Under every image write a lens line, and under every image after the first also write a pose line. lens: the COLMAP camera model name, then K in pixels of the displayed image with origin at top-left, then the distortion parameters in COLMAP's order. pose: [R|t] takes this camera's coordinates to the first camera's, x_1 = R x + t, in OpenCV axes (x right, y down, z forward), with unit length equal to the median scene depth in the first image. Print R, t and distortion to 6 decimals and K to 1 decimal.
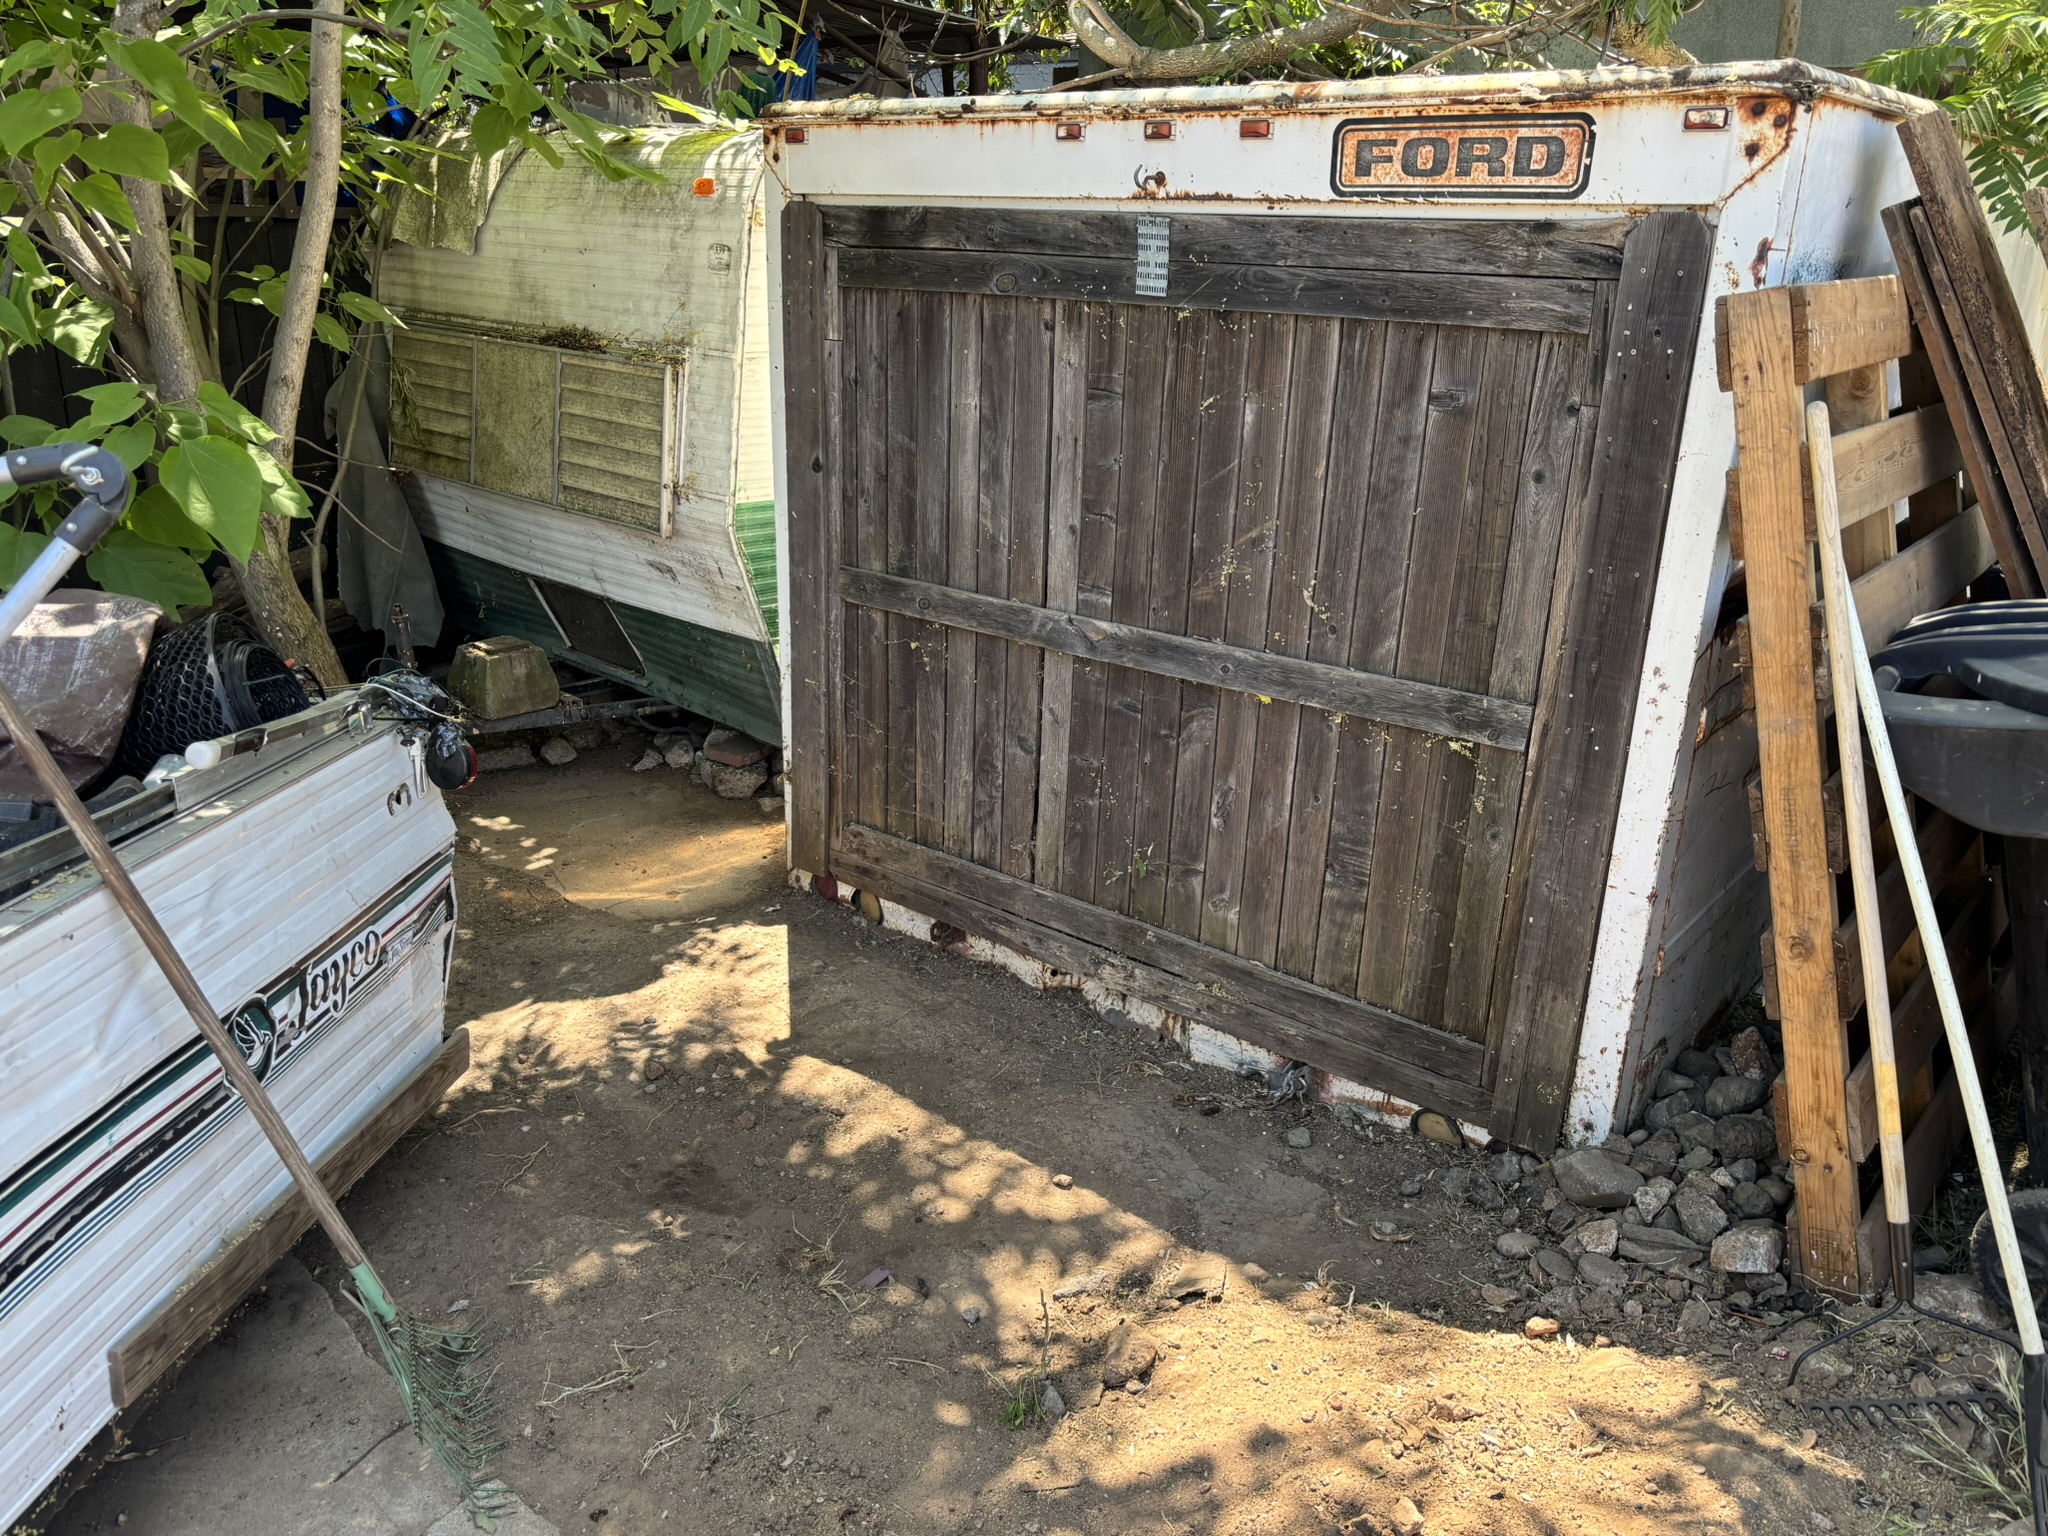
lens RADIAL K [[1441.1, 0, 1024.0], [0, 1441.1, 768.0], [0, 0, 1]] dist [0.033596, -0.151733]
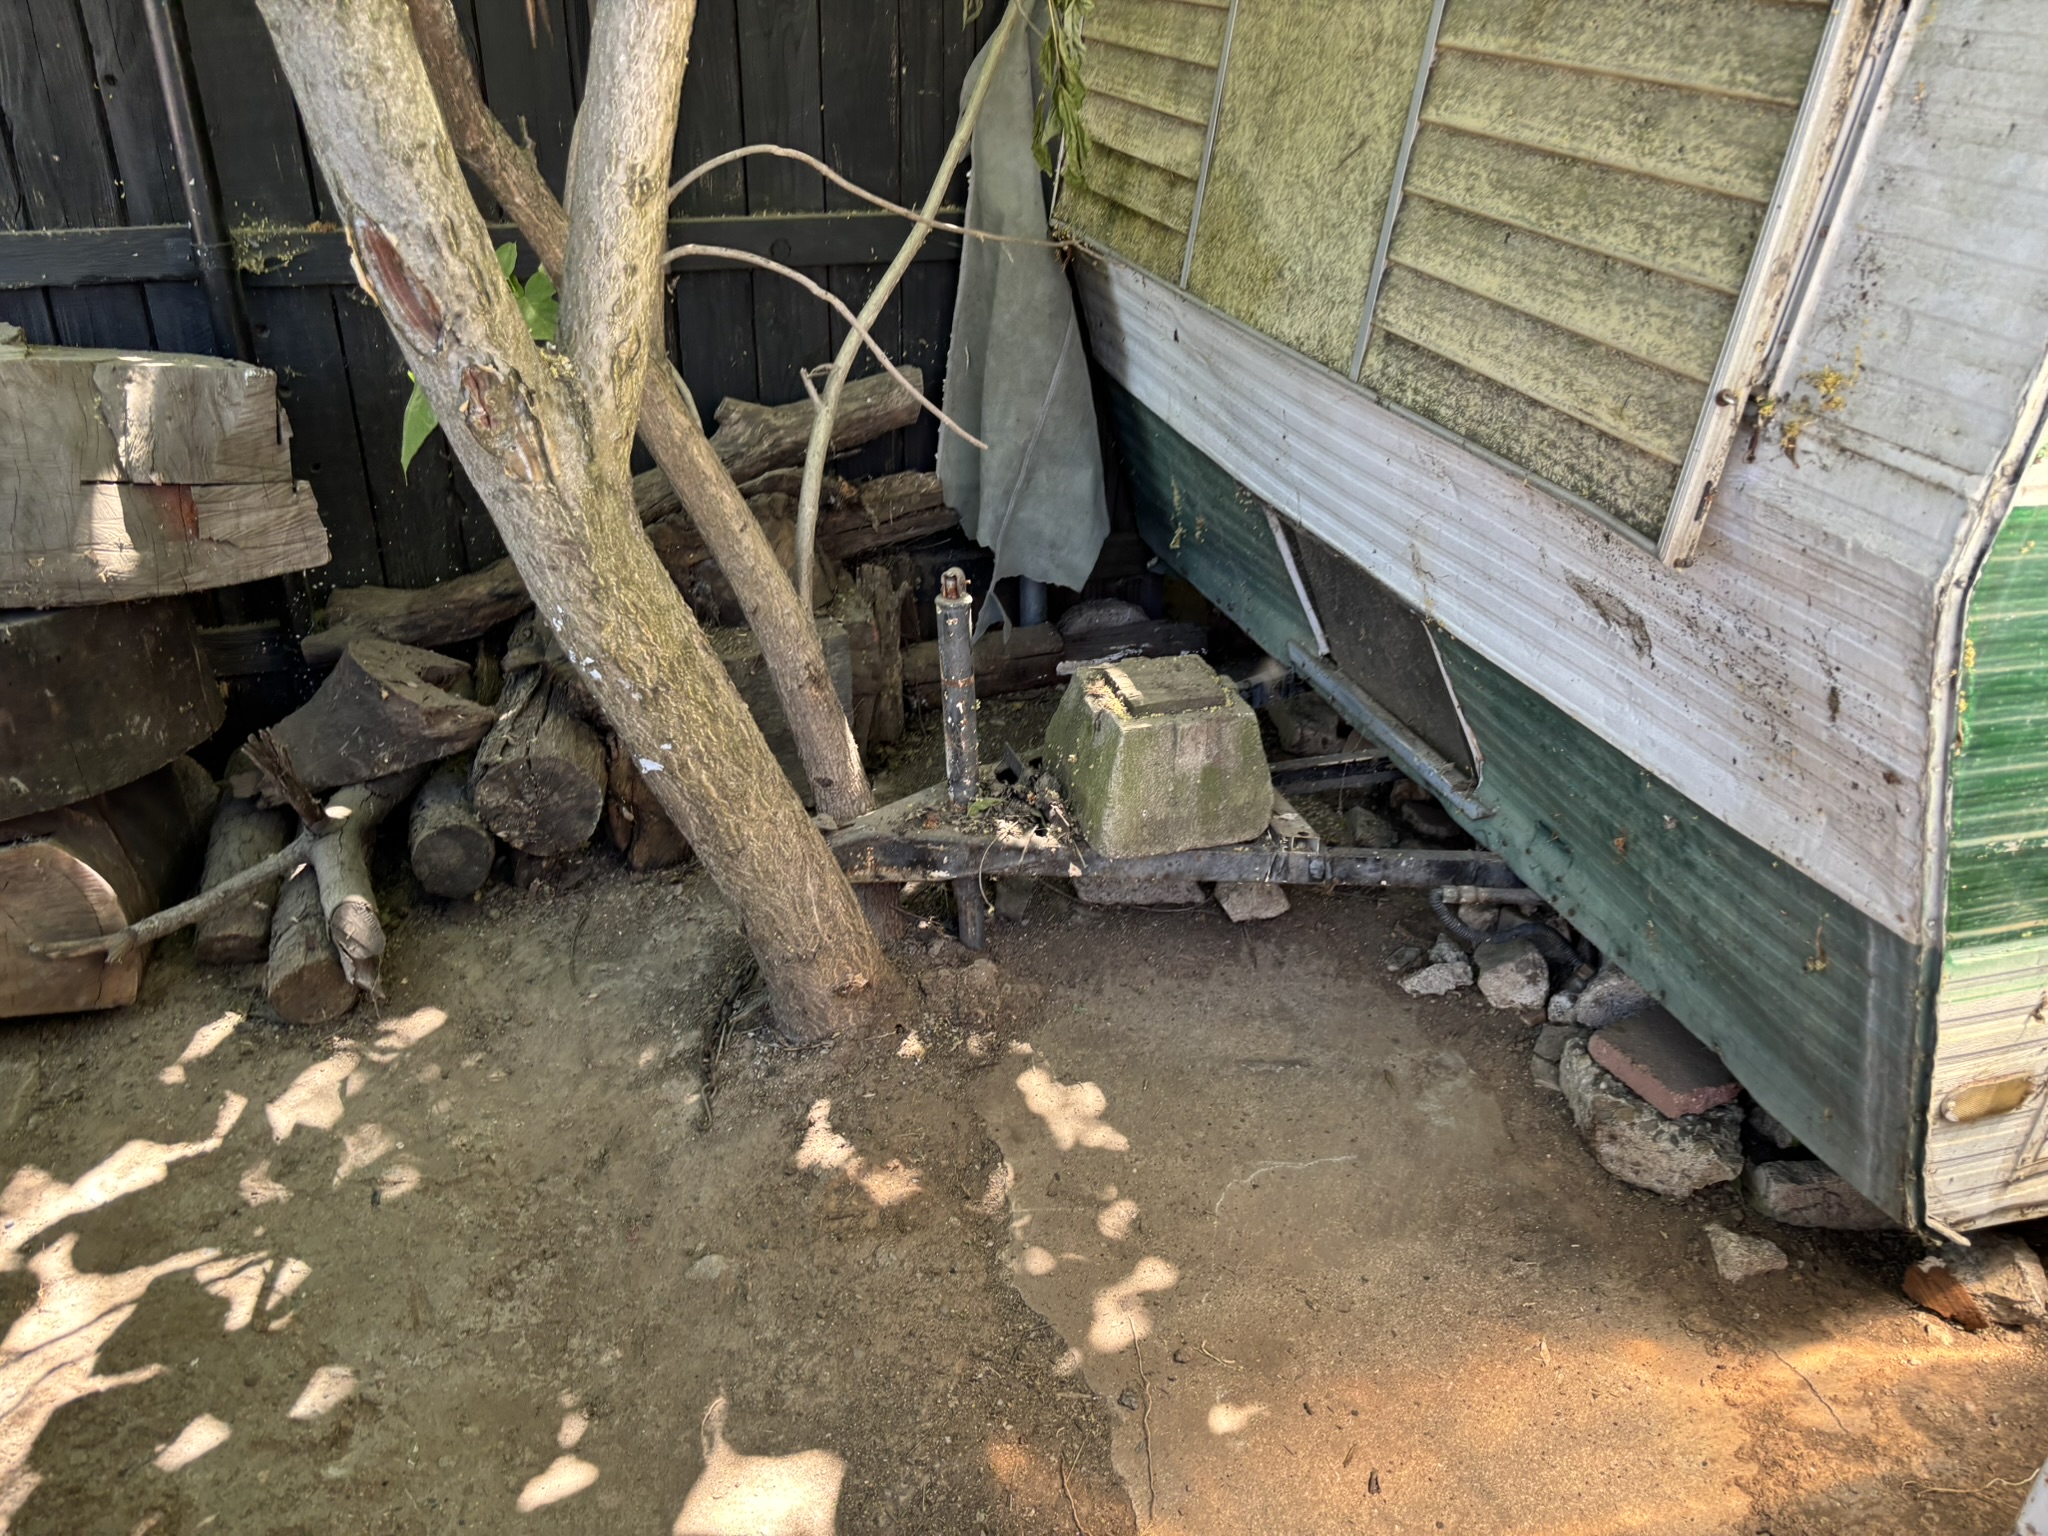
lens RADIAL K [[1526.9, 0, 1024.0], [0, 1526.9, 768.0], [0, 0, 1]] dist [0.036931, -0.052418]
pose [[0.863981, 0.234562, -0.445553, -0.200508], [-0.169971, 0.968791, 0.180426, -0.144412], [0.473969, -0.080154, 0.876886, 0.610859]]
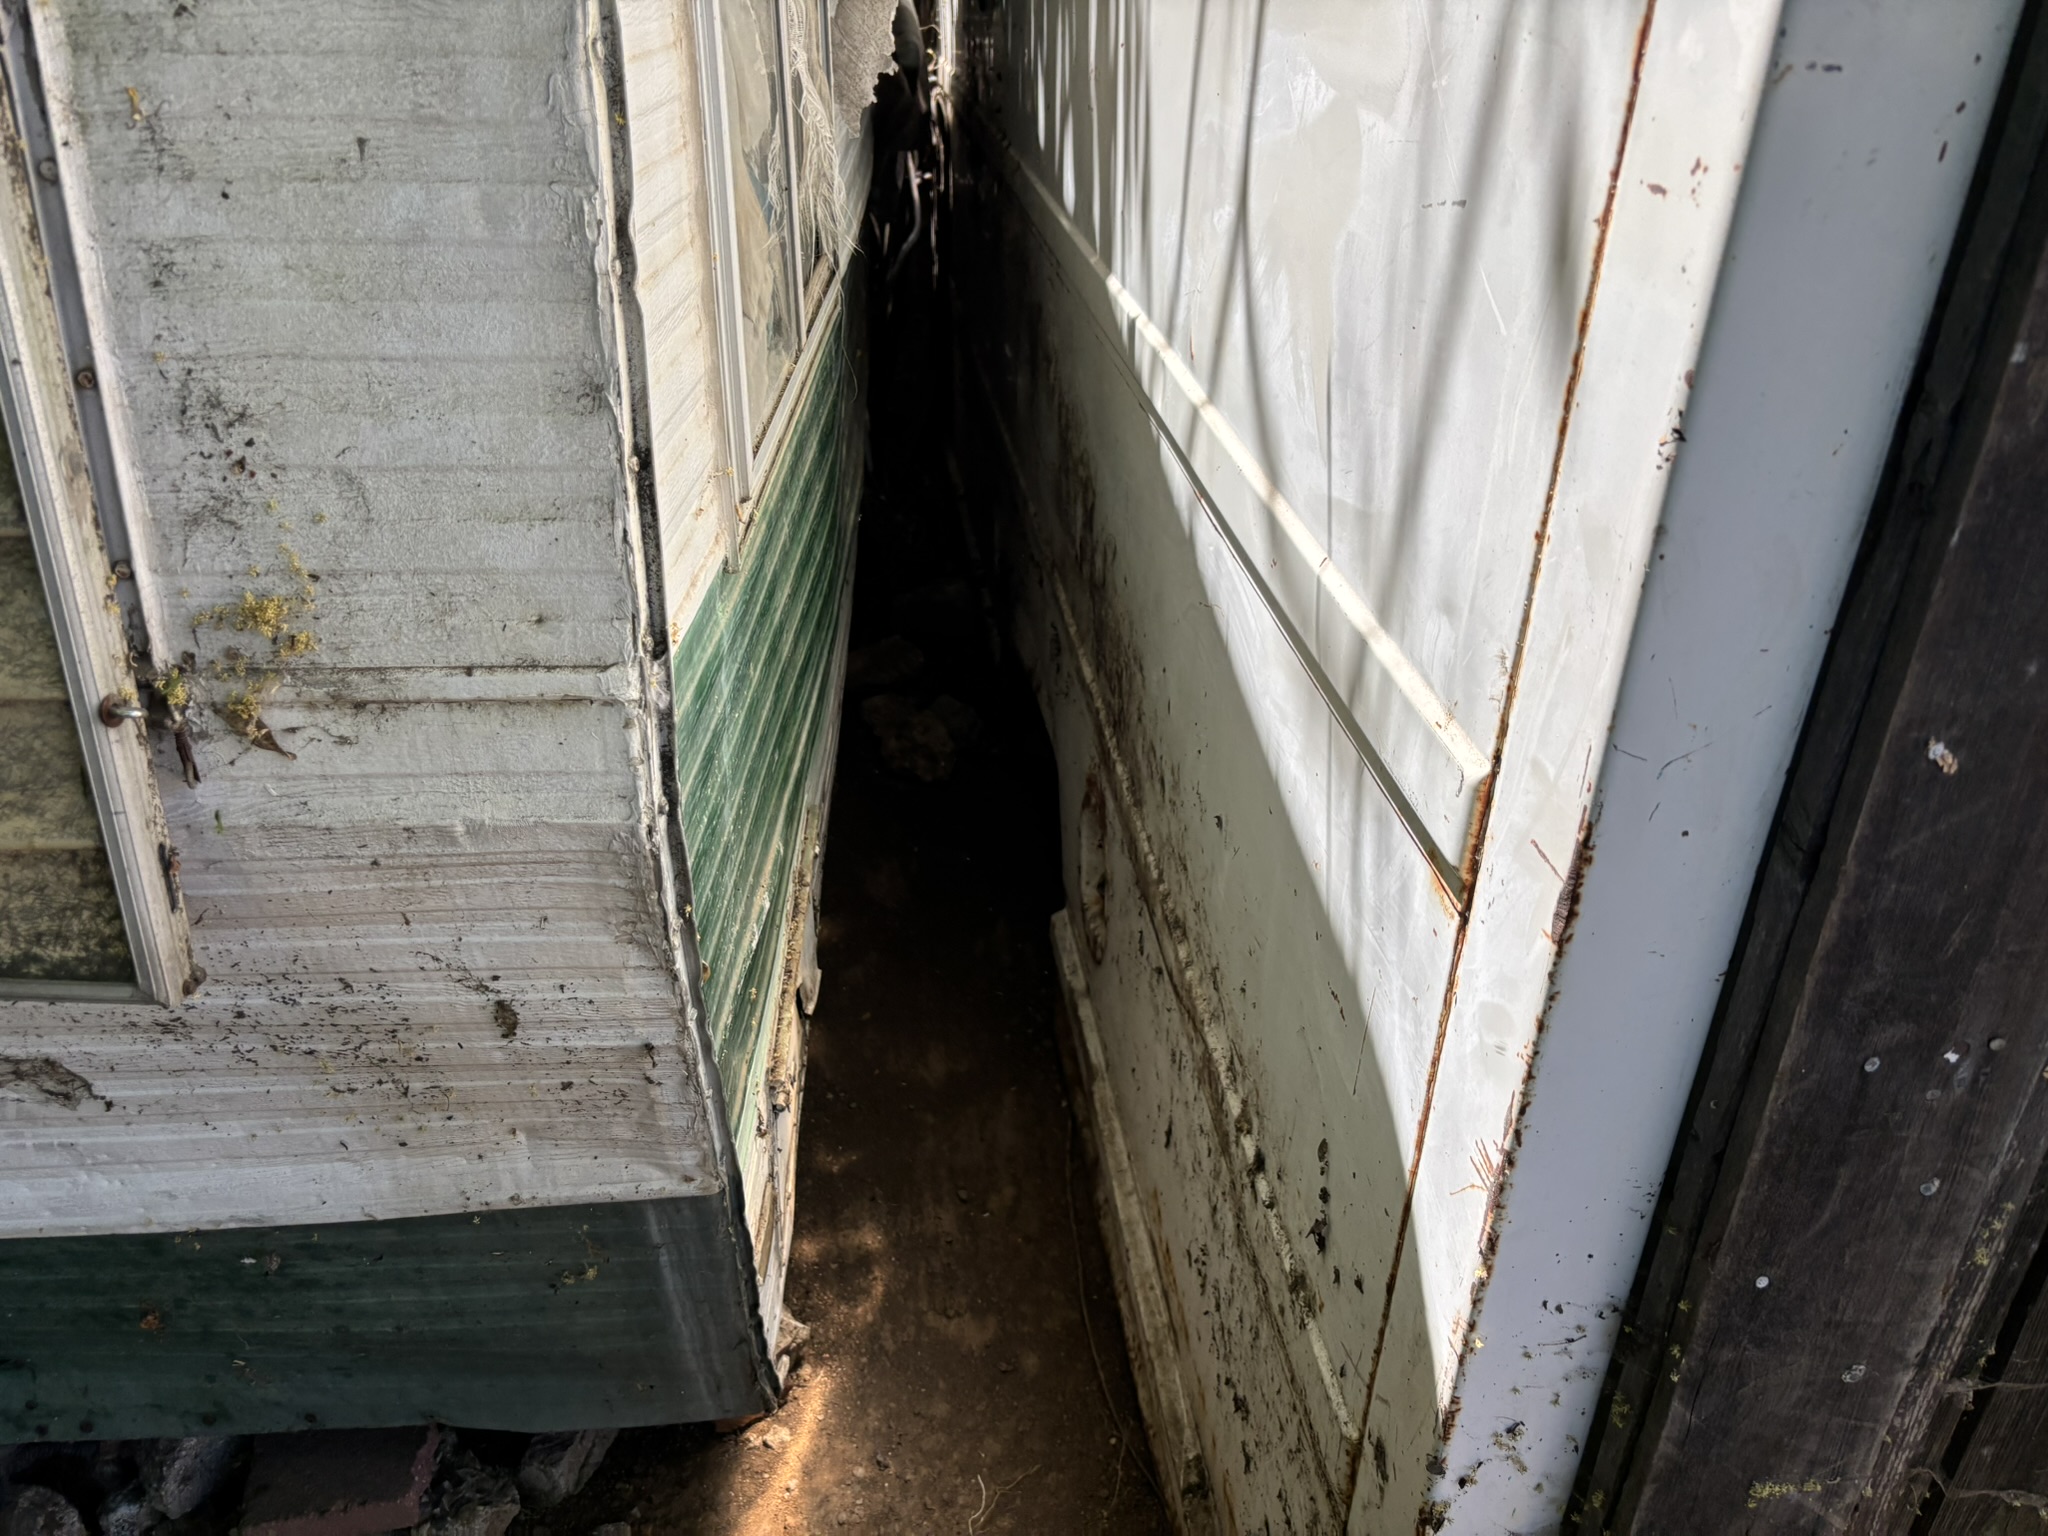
lens RADIAL K [[1546.1, 0, 1023.4], [0, 1546.1, 783.5], [0, 0, 1]] dist [0.024863, 0.001780]
pose [[0.706477, -0.357216, 0.610972, -0.265625], [0.247343, 0.933460, 0.259758, -0.193687], [-0.663107, -0.032394, 0.747823, 0.757592]]
